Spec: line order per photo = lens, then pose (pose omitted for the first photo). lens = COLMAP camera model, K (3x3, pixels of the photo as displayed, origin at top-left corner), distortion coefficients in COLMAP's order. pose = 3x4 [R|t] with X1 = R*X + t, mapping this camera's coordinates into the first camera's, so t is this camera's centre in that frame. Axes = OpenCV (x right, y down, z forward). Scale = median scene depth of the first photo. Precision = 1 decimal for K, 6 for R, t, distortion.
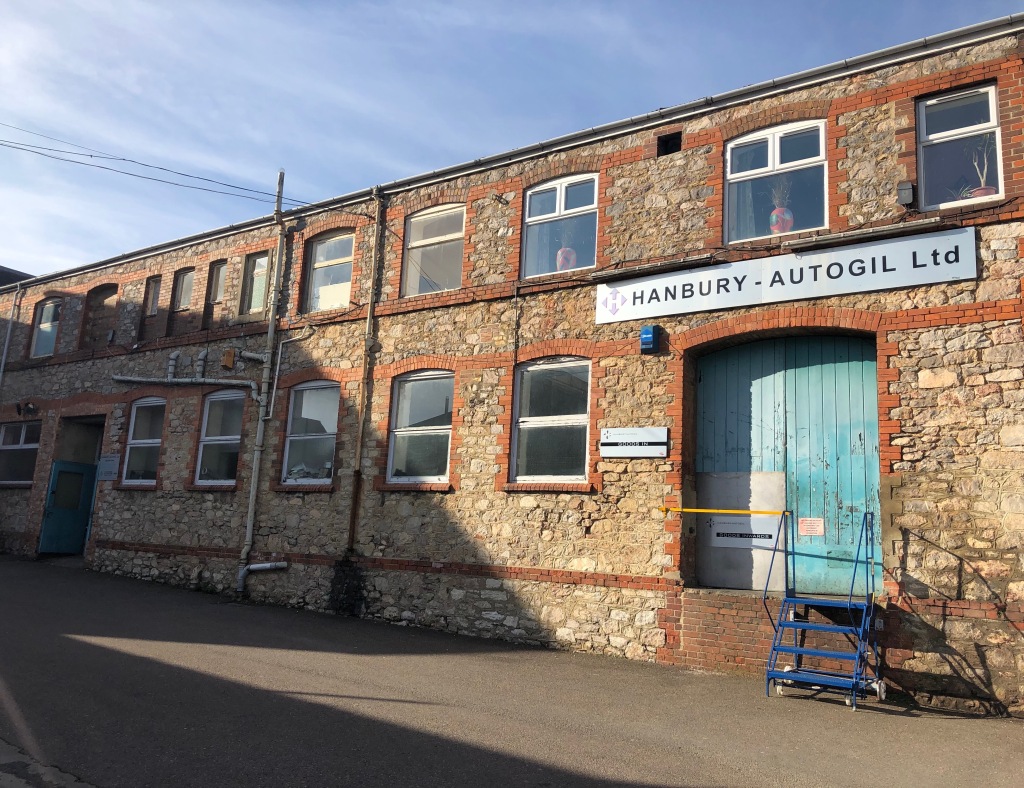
lens RADIAL K [[833.8, 0, 511.2], [0, 833.8, 398.8], [0, 0, 1]] dist [0.042683, -0.049446]
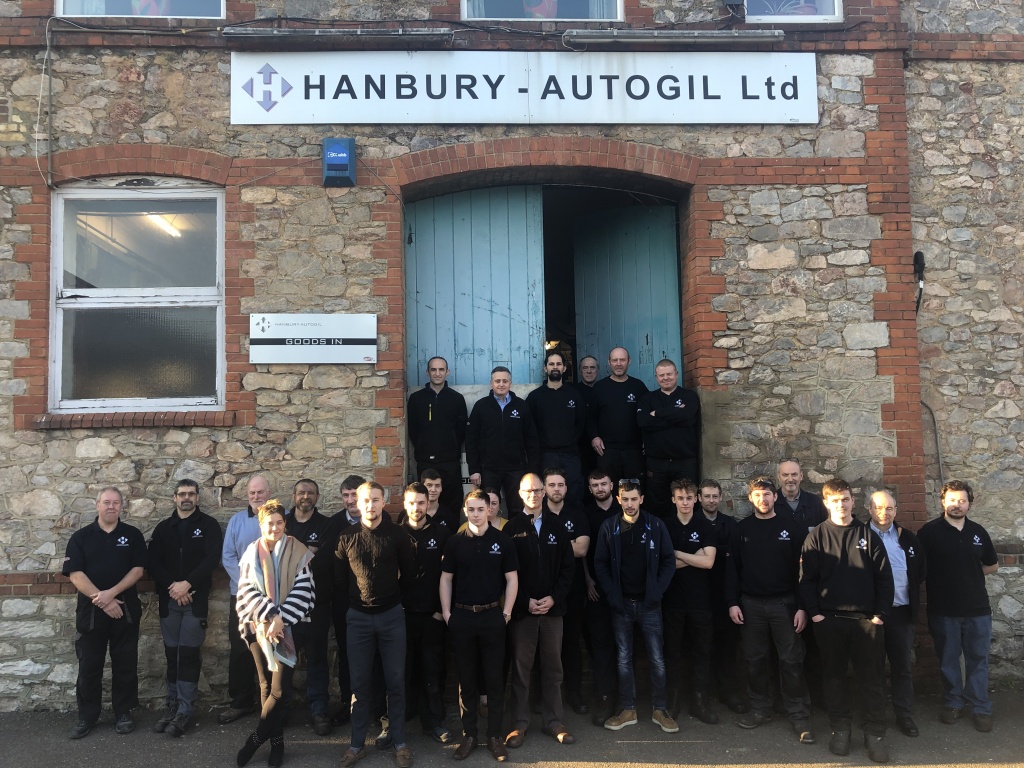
lens RADIAL K [[824.8, 0, 513.8], [0, 824.8, 389.2], [0, 0, 1]] dist [0.015742, -0.001399]
pose [[0.795253, -0.030126, 0.605529, -0.092525], [-0.044585, 0.993154, 0.107965, 0.018834], [-0.604636, -0.112857, 0.788466, 0.457355]]
